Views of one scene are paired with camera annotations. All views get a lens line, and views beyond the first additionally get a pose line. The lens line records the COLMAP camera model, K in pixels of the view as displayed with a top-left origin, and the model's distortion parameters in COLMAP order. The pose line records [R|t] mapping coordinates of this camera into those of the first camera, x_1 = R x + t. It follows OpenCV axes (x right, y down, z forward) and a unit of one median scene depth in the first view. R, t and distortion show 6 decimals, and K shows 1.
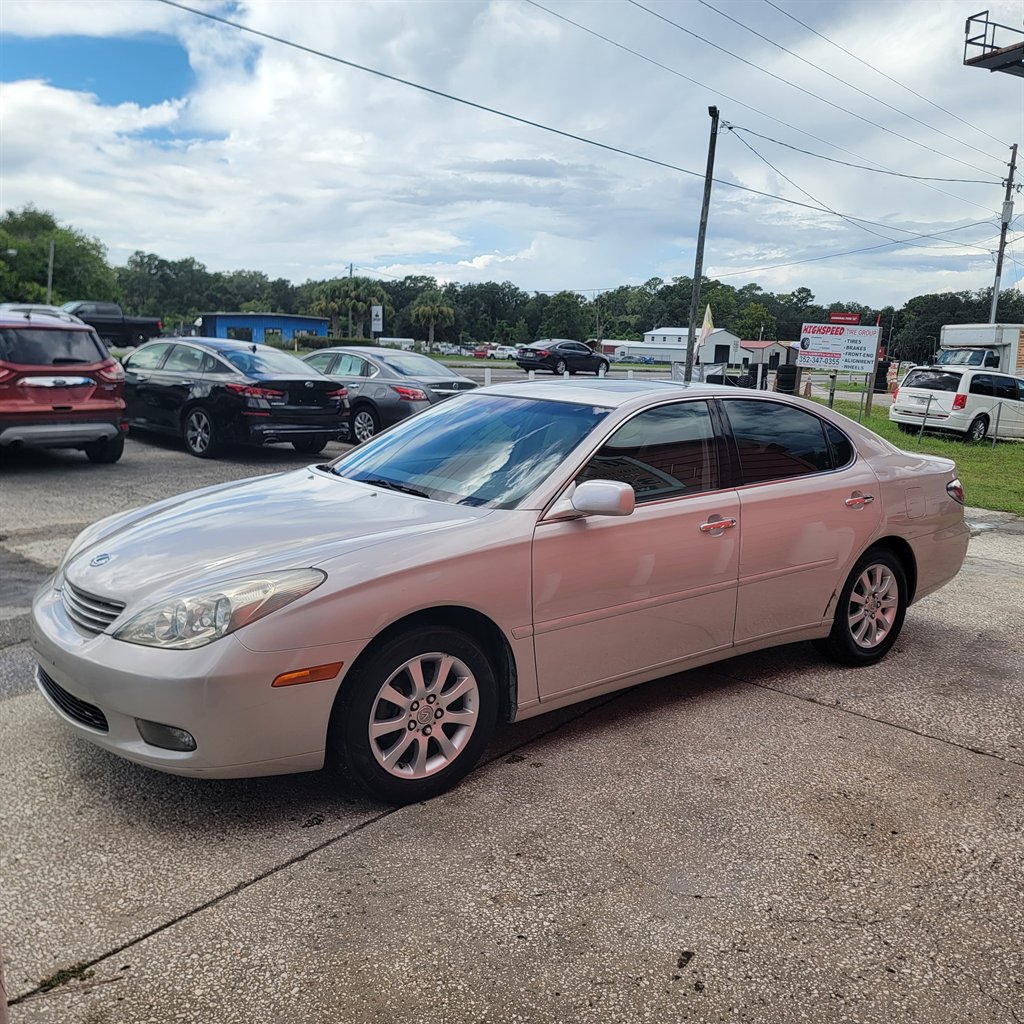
lens RADIAL K [[941.8, 0, 533.2], [0, 941.8, 532.2], [0, 0, 1]] dist [0.047394, -0.028637]
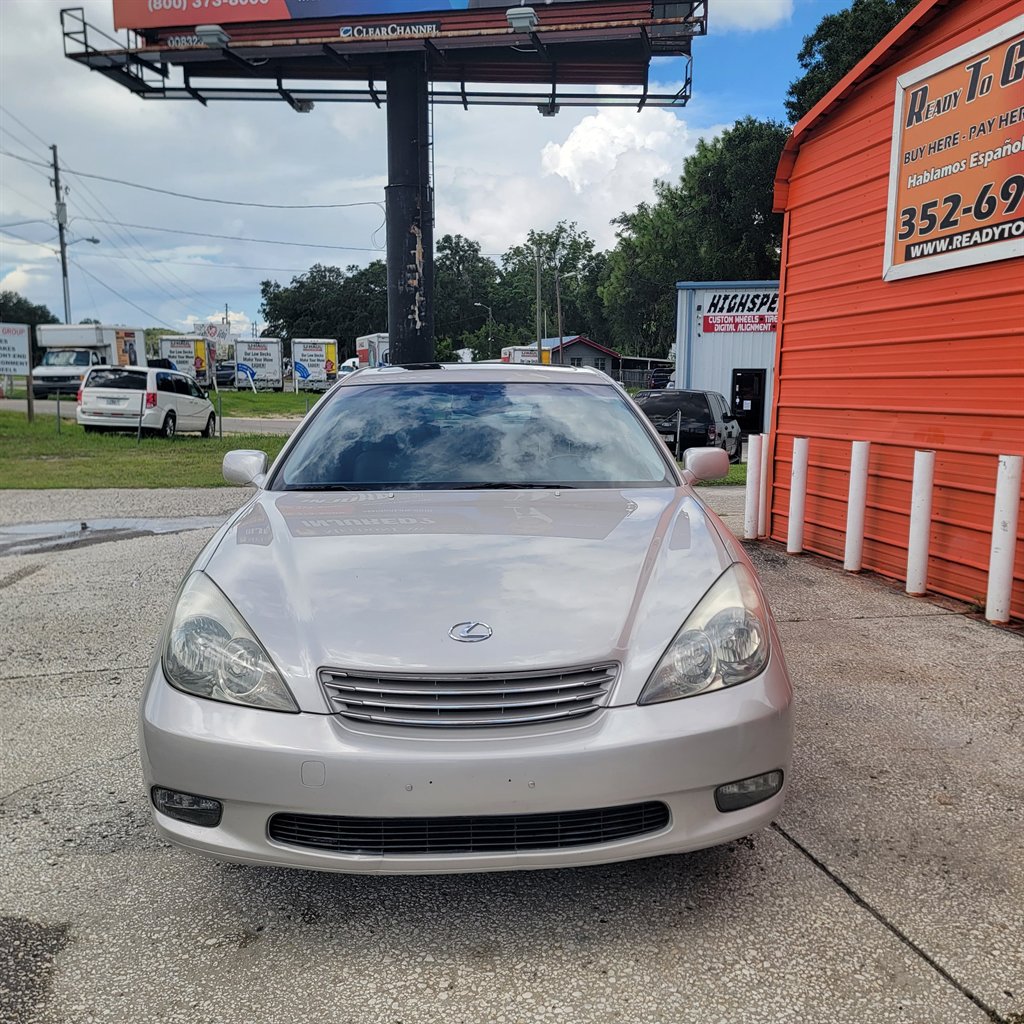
lens RADIAL K [[941.8, 0, 533.2], [0, 941.8, 532.2], [0, 0, 1]] dist [0.047394, -0.028637]
pose [[0.583672, -0.171431, 0.793687, -0.131591], [0.174082, 0.981150, 0.083903, -0.012186], [-0.793110, 0.089195, 0.602513, 0.076568]]
